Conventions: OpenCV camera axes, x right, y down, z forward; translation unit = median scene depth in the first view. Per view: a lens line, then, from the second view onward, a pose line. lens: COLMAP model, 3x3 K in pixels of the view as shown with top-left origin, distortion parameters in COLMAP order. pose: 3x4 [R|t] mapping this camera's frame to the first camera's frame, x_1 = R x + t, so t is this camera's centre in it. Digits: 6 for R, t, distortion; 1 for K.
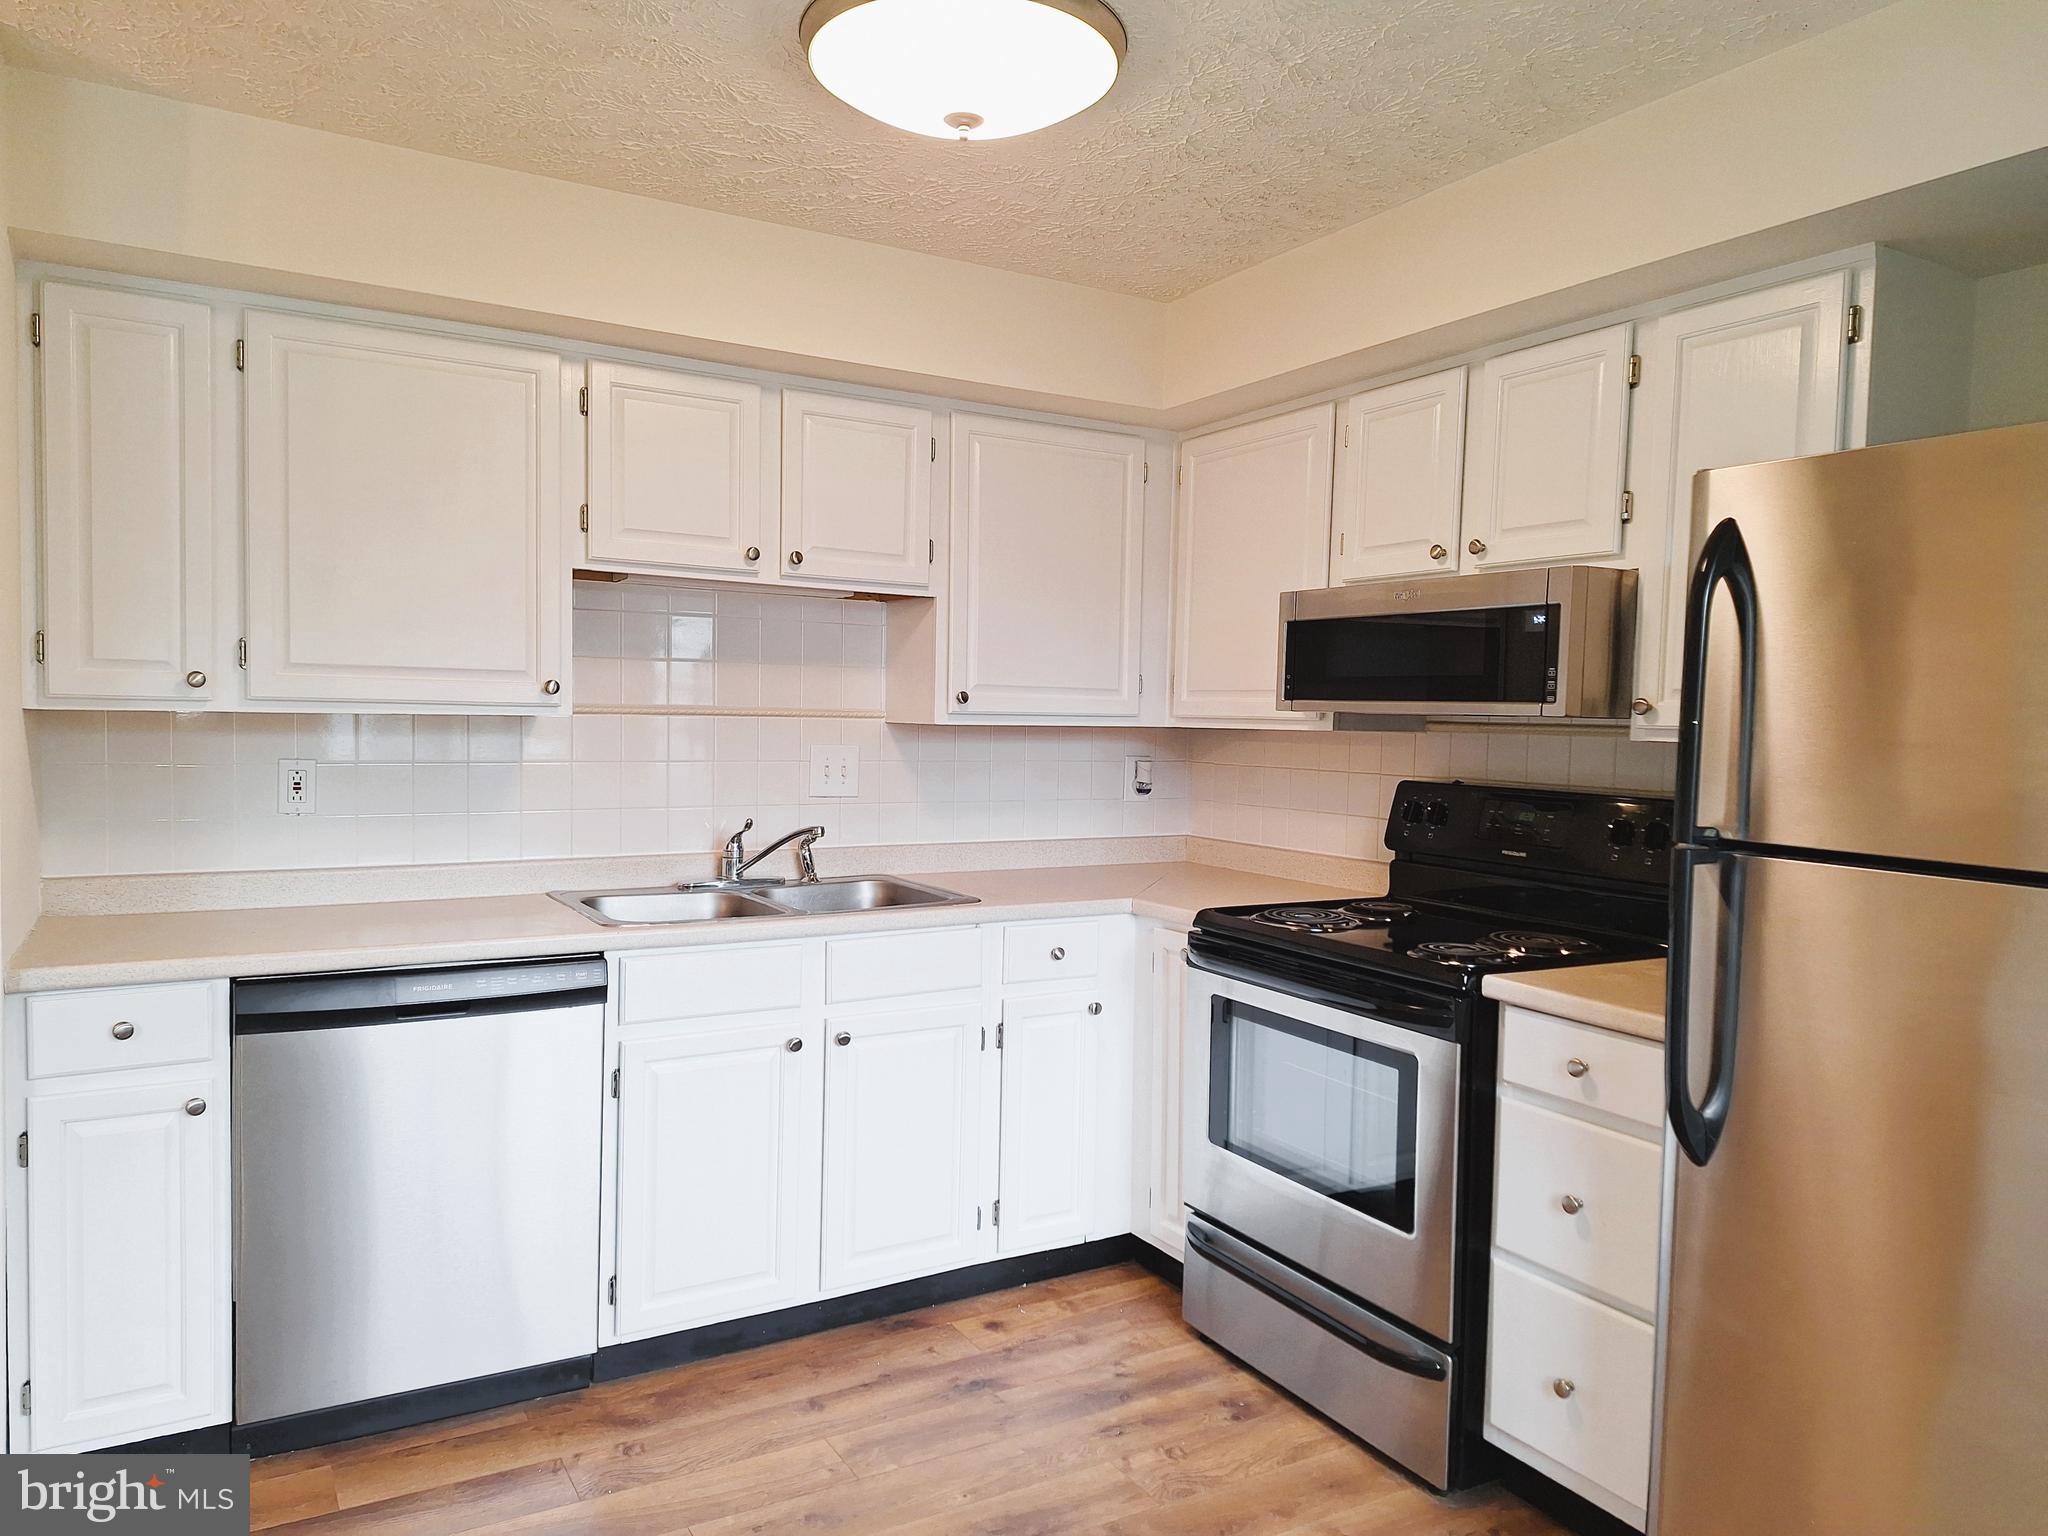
lens RADIAL K [[1373.6, 0, 1024.0], [0, 1373.6, 768.0], [0, 0, 1]] dist [0.042873, 0.000327]
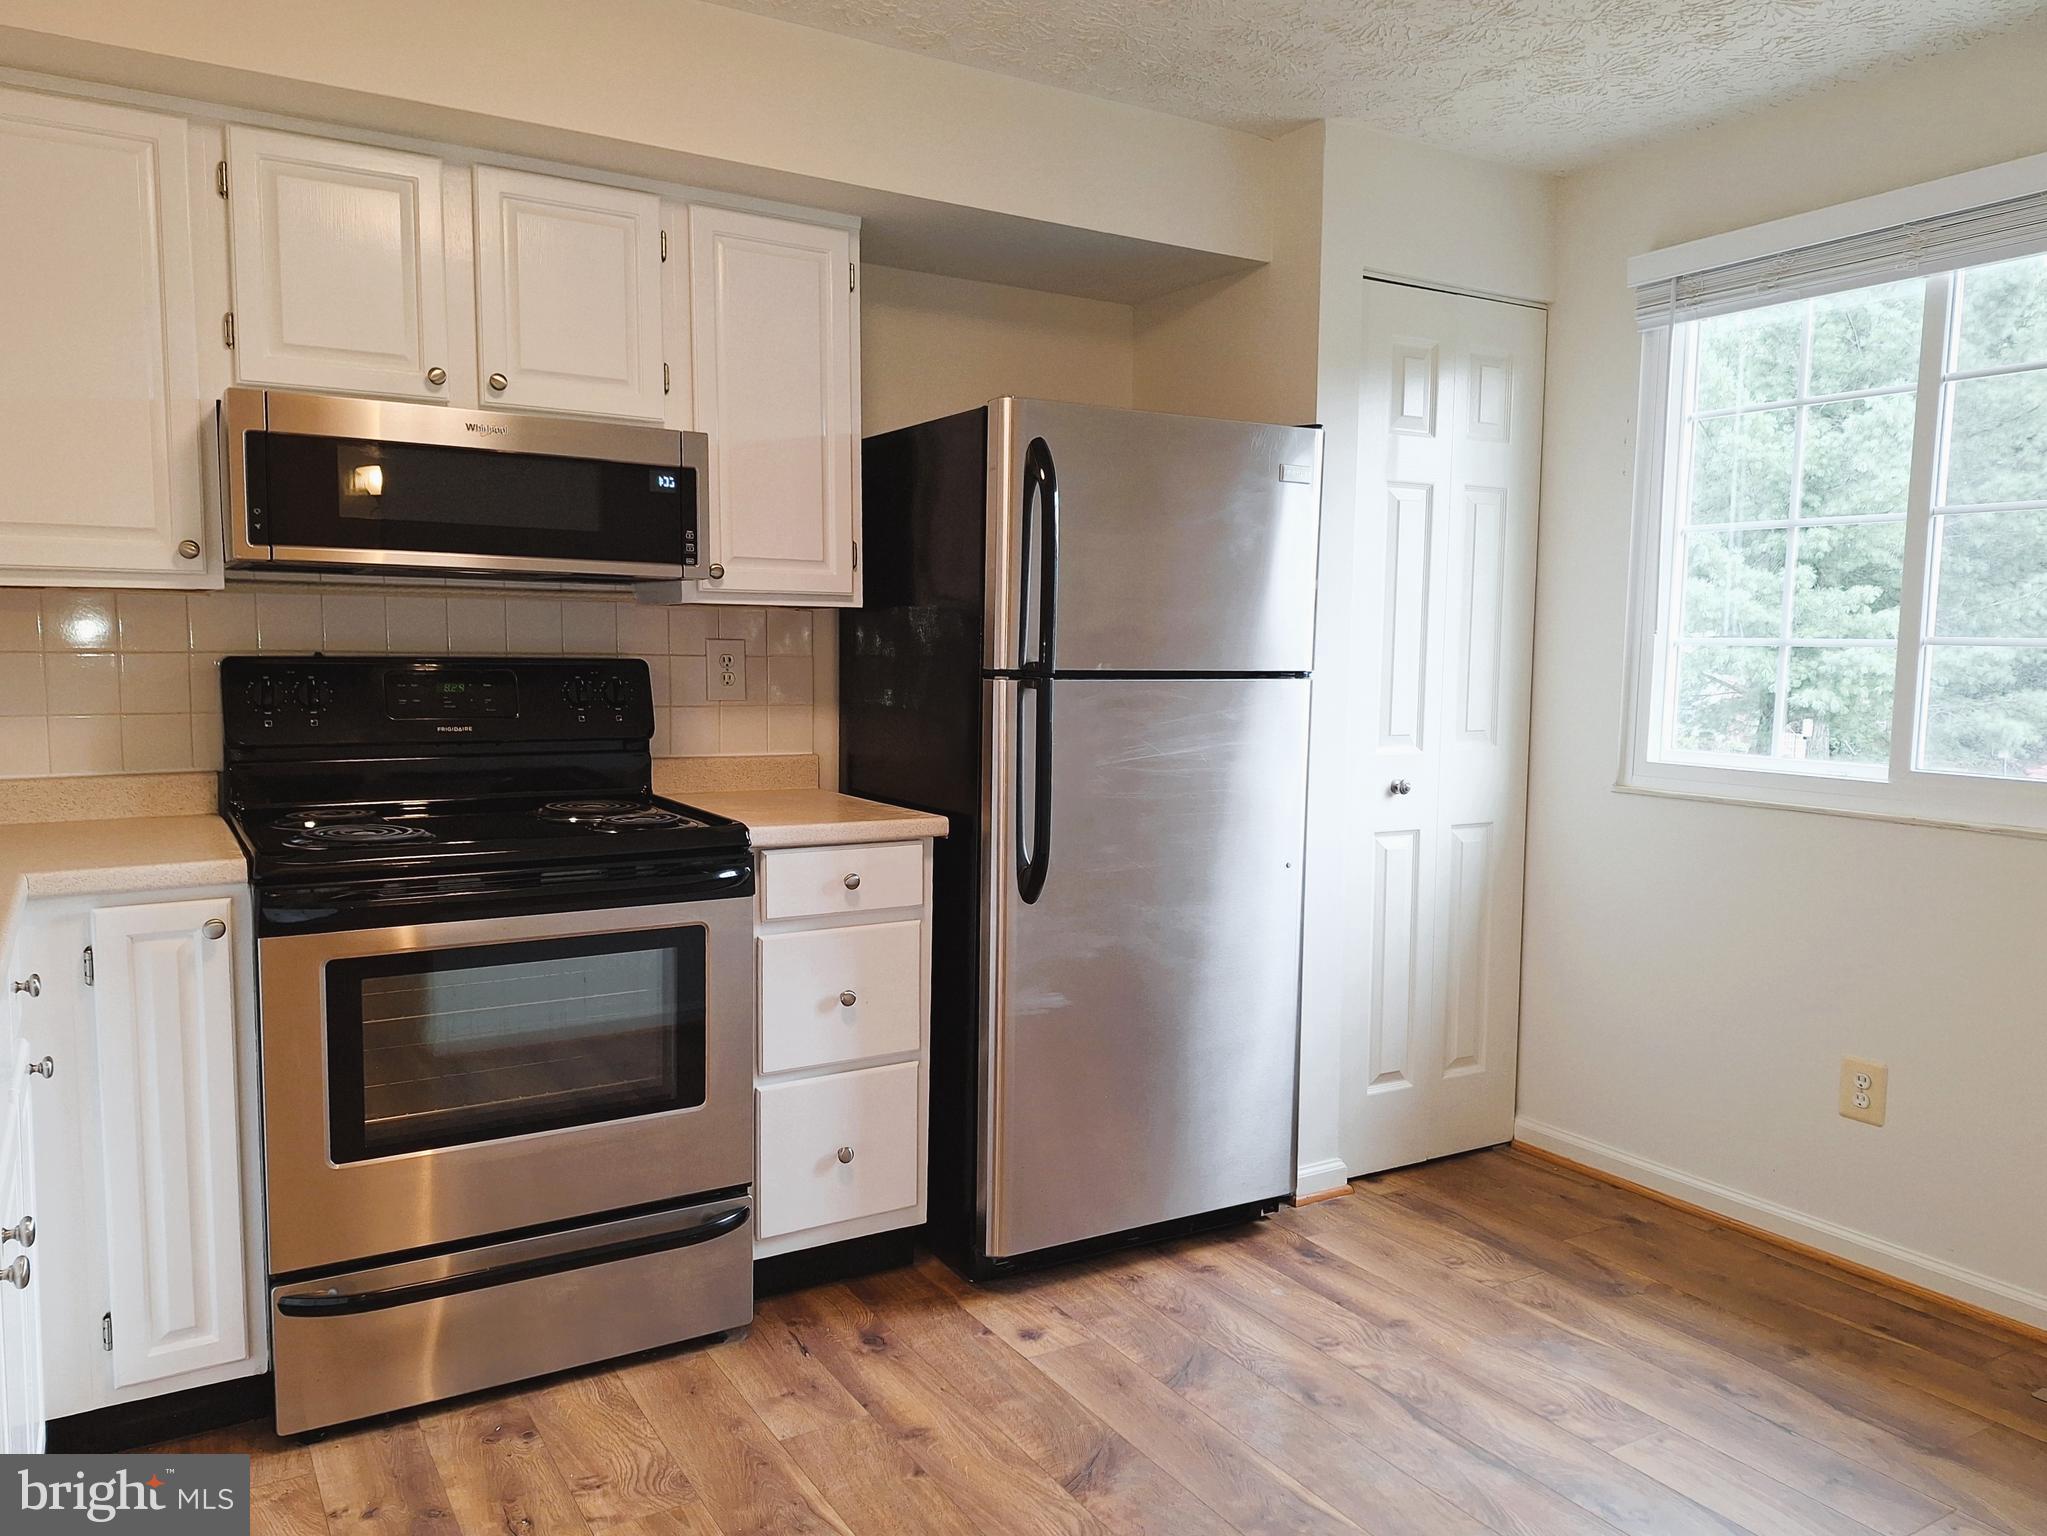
lens RADIAL K [[1496.9, 0, 997.3], [0, 1496.9, 763.3], [0, 0, 1]] dist [0.103113, -0.148129]
pose [[-0.003598, -0.108308, 0.994111, -0.731417], [0.026882, 0.993748, 0.108365, -0.015143], [-0.999632, 0.027114, -0.000664, 0.751052]]
